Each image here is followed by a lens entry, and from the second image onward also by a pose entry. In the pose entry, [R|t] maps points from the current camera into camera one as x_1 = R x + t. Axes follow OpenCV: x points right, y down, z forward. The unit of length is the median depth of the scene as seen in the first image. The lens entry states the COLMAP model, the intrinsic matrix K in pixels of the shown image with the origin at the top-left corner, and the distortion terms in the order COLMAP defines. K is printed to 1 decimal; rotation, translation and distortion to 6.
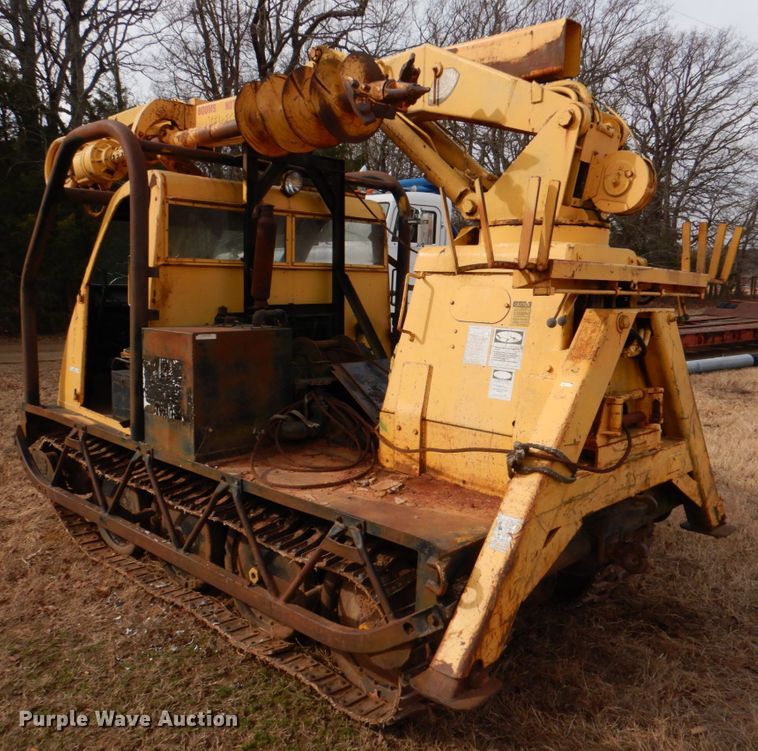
lens RADIAL K [[737.0, 0, 360.5], [0, 737.0, 378.8], [0, 0, 1]] dist [0.008571, 0.009968]
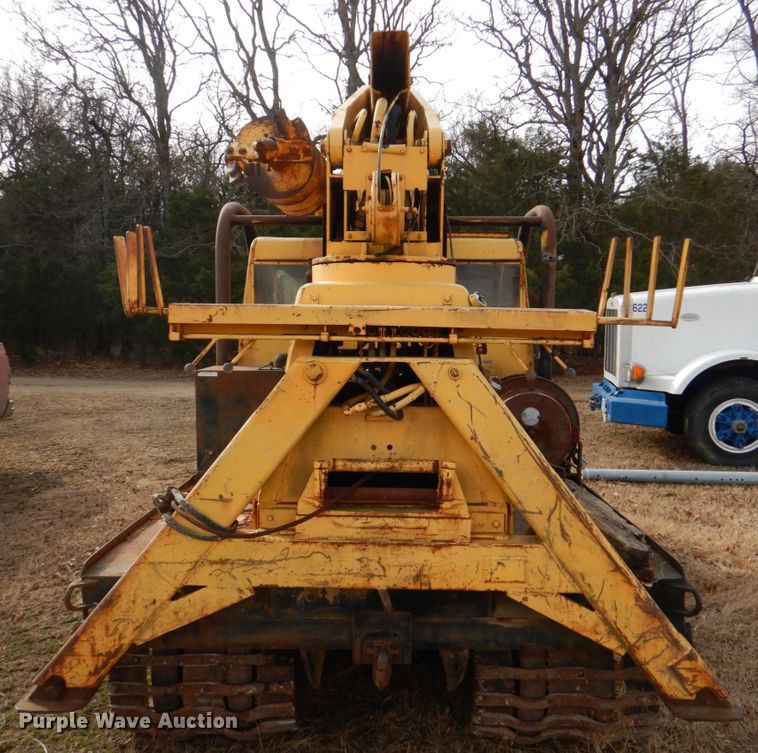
lens RADIAL K [[720.2, 0, 368.3], [0, 720.2, 376.9], [0, 0, 1]] dist [0.011137, 0.014925]
pose [[0.683765, 0.041045, -0.728547, 0.813023], [-0.086702, 0.995914, -0.025265, -0.044984], [0.724533, 0.080442, 0.684530, 0.380928]]
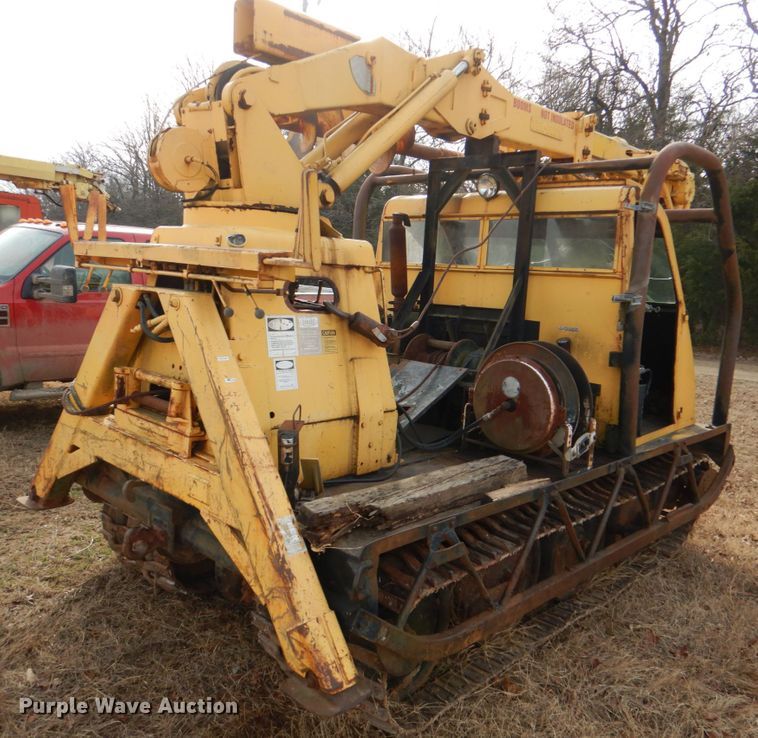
lens RADIAL K [[689.6, 0, 350.3], [0, 689.6, 366.9], [0, 0, 1]] dist [0.002296, -0.000035]
pose [[-0.008505, 0.114226, -0.993418, 1.102673], [-0.188024, 0.975551, 0.113781, -0.124910], [0.982128, 0.187755, 0.013181, 1.083801]]
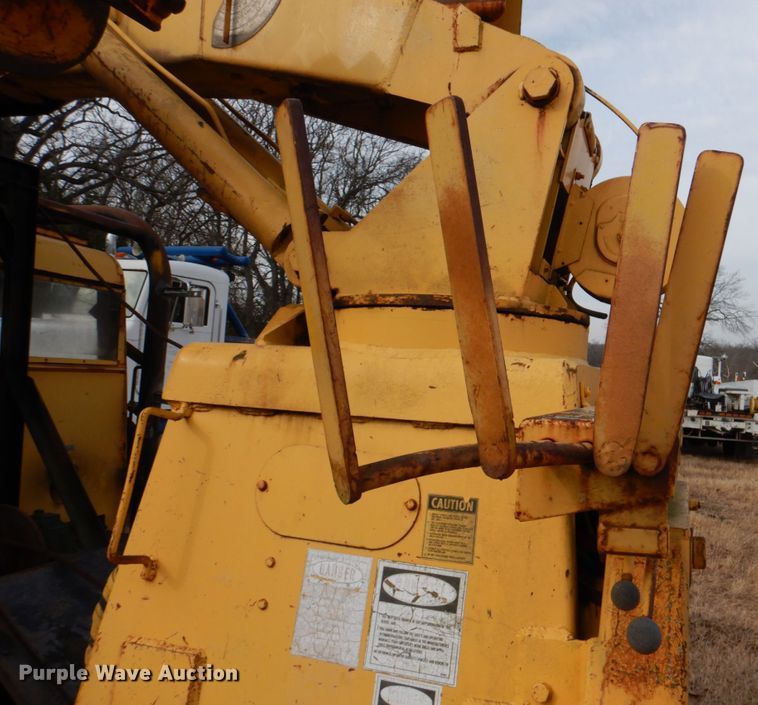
lens RADIAL K [[670.6, 0, 472.5], [0, 670.6, 352.6], [0, 0, 1]] dist [0.003242, 0.003304]
pose [[0.885195, 0.044161, 0.463120, 0.049076], [0.023666, 0.989921, -0.139628, -0.112222], [-0.464618, 0.134558, 0.875228, 0.570020]]
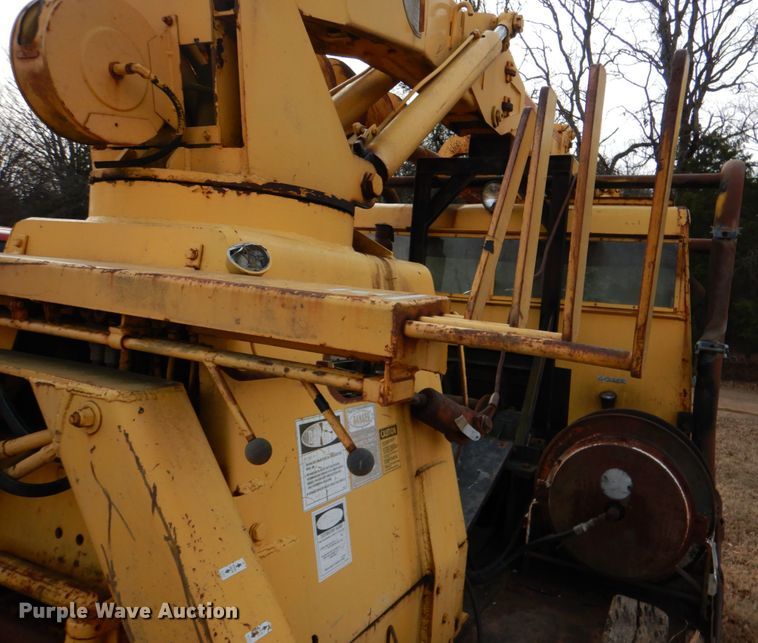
lens RADIAL K [[610.8, 0, 421.1], [0, 610.8, 319.4], [0, 0, 1]] dist [0.012841, -0.005151]
pose [[0.325635, 0.042166, -0.944555, 0.649993], [-0.199162, 0.979649, -0.024928, -0.131644], [0.924282, 0.196237, 0.327406, 0.935895]]
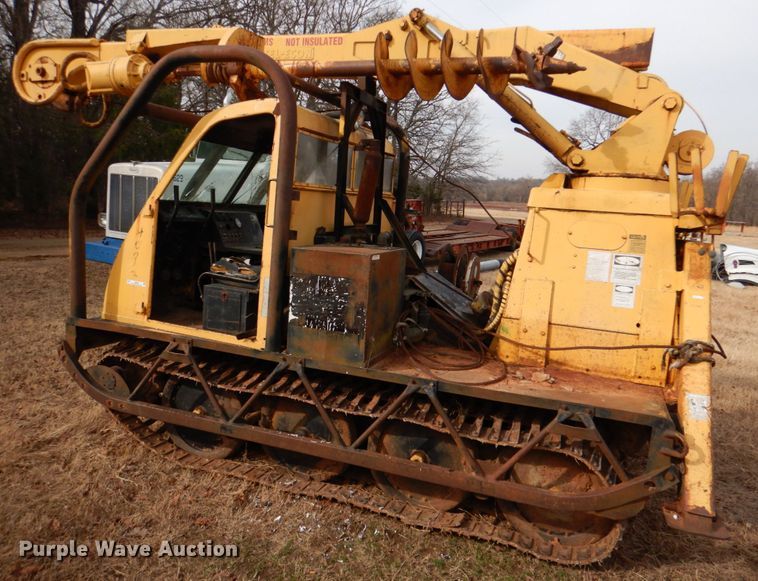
lens RADIAL K [[607.0, 0, 363.6], [0, 607.0, 286.8], [0, 0, 1]] dist [0.016261, 0.003633]
pose [[0.911933, -0.015562, 0.410045, -0.599618], [0.006753, 0.999714, 0.022923, -0.033005], [-0.410285, -0.018136, 0.911777, 0.156689]]
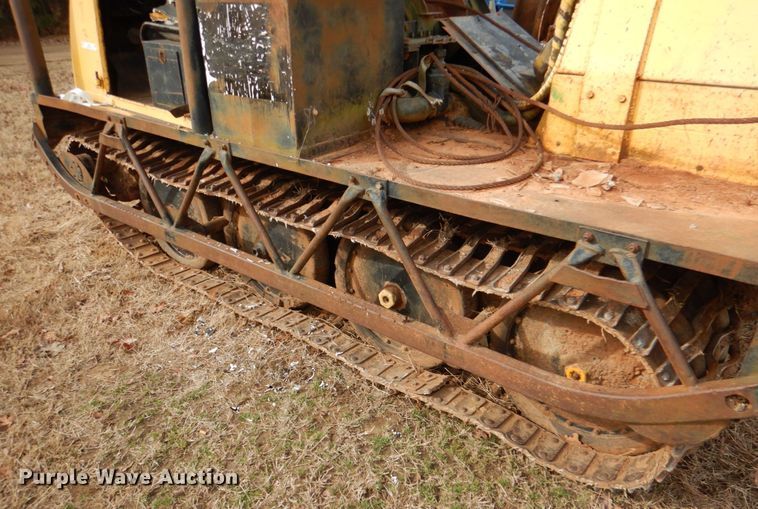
lens RADIAL K [[559.0, 0, 363.0], [0, 559.0, 297.4], [0, 0, 1]] dist [0.009496, 0.005846]
pose [[0.995496, -0.065904, 0.068144, -0.206652], [0.036867, 0.931378, 0.362181, 0.042182], [-0.087336, -0.358038, 0.929613, 0.426453]]
